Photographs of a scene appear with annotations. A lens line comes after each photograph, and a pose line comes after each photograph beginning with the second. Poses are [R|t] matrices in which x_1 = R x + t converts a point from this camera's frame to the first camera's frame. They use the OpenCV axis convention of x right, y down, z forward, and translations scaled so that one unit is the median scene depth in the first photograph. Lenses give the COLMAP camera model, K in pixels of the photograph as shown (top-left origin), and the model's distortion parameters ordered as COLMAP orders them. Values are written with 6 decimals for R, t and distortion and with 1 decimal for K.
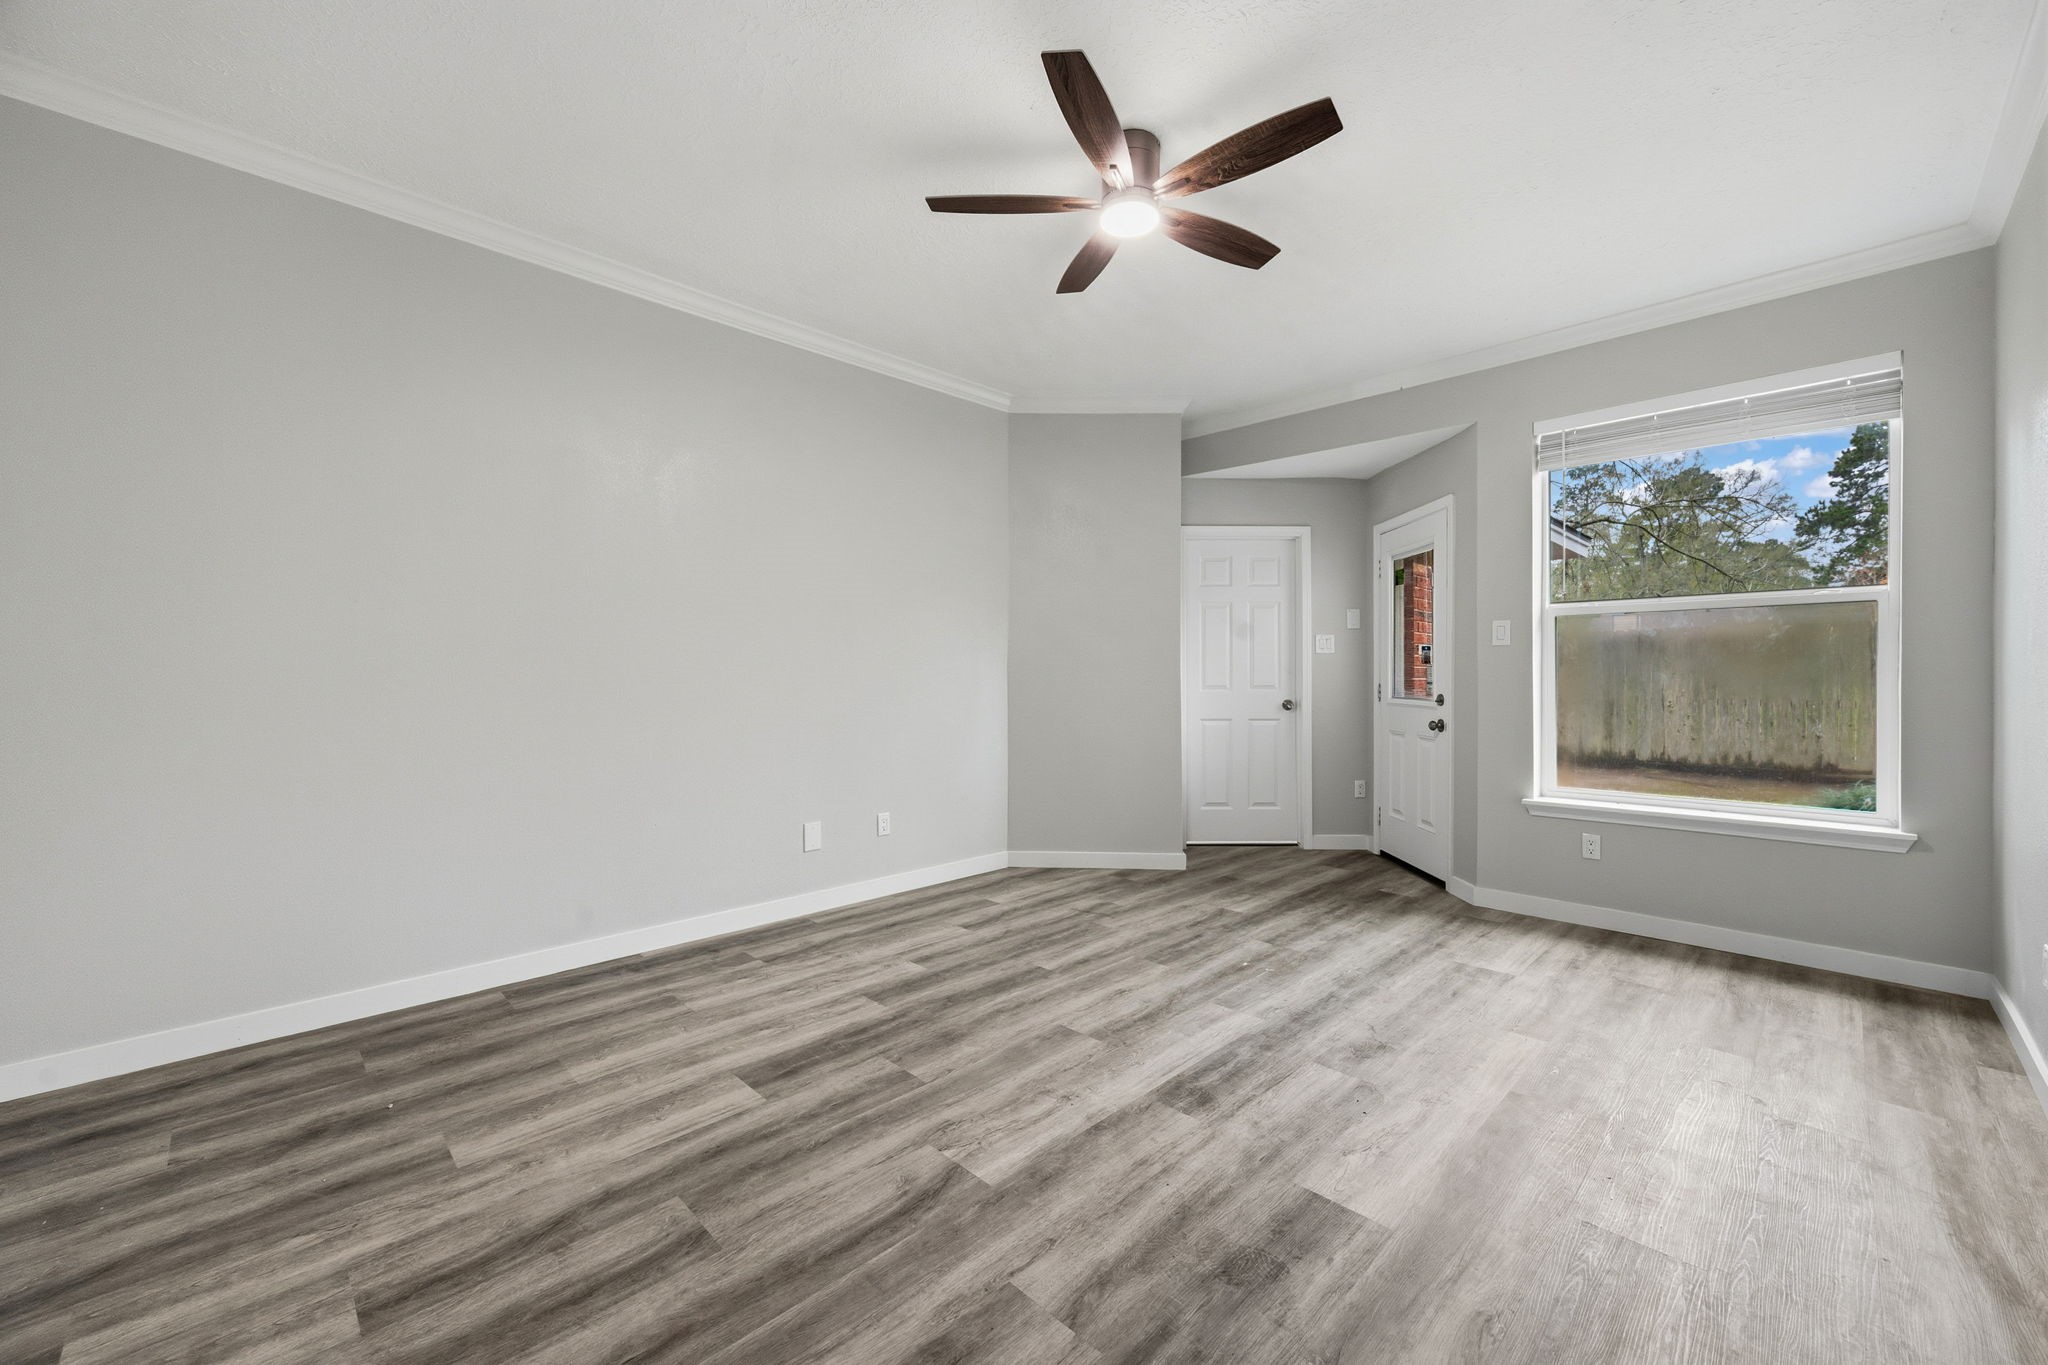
lens RADIAL K [[813.6, 0, 1024.1], [0, 813.6, 675.9], [0, 0, 1]] dist [-0.002985, 0.000346]
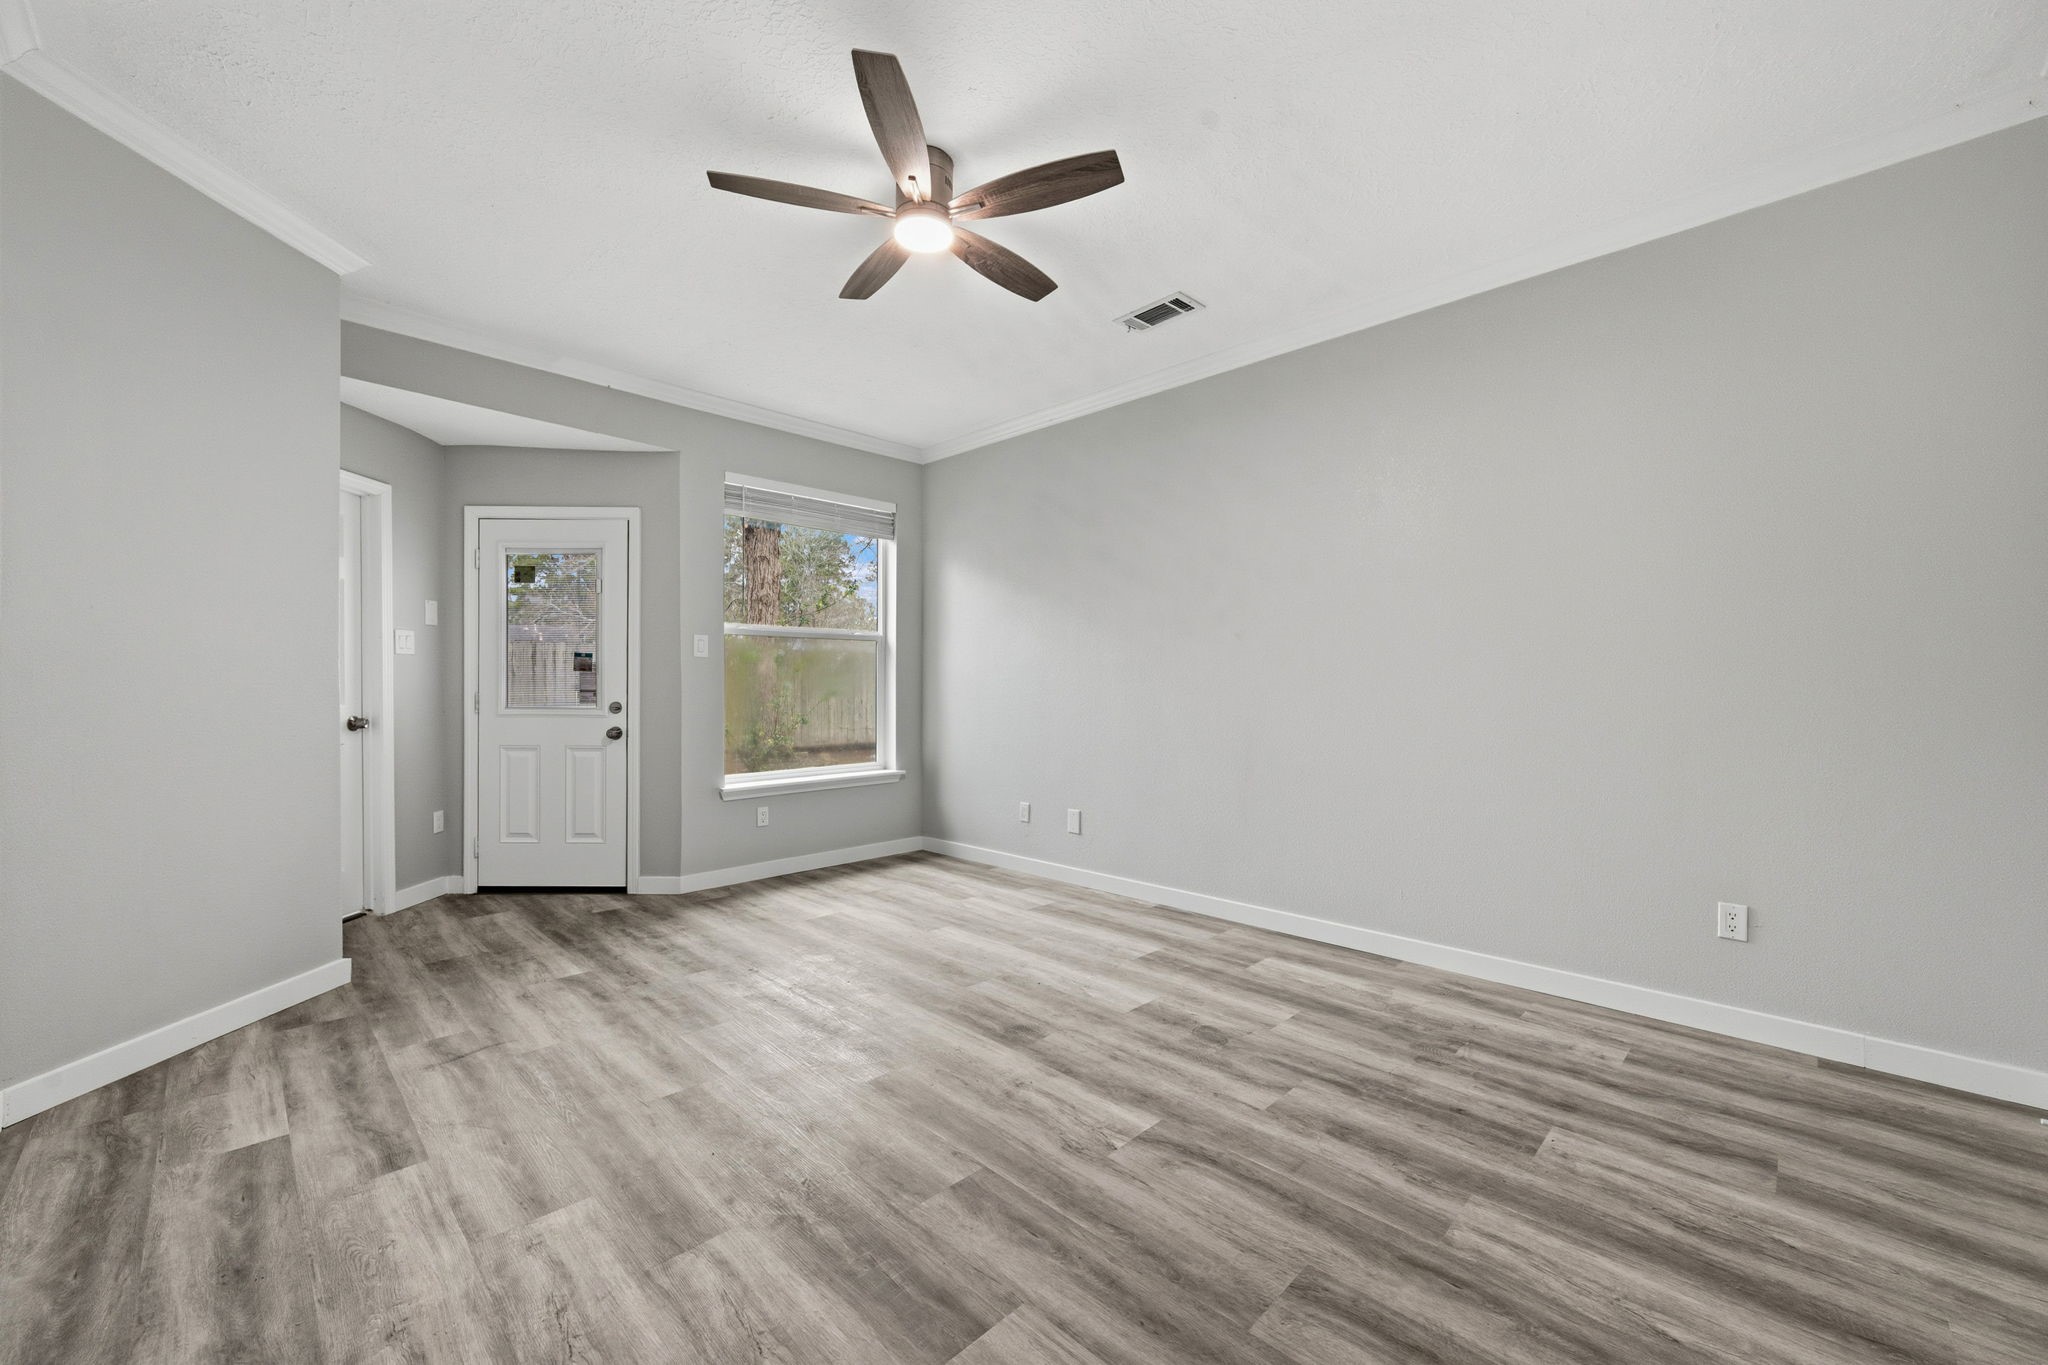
lens RADIAL K [[813.6, 0, 1035.2], [0, 813.6, 679.2], [0, 0, 1]] dist [-0.002985, 0.000346]
pose [[-0.027765, 0.005156, 0.999601, -0.697784], [-0.000676, 0.999986, -0.005177, -0.000840], [-0.999614, -0.000819, -0.027762, 0.700855]]
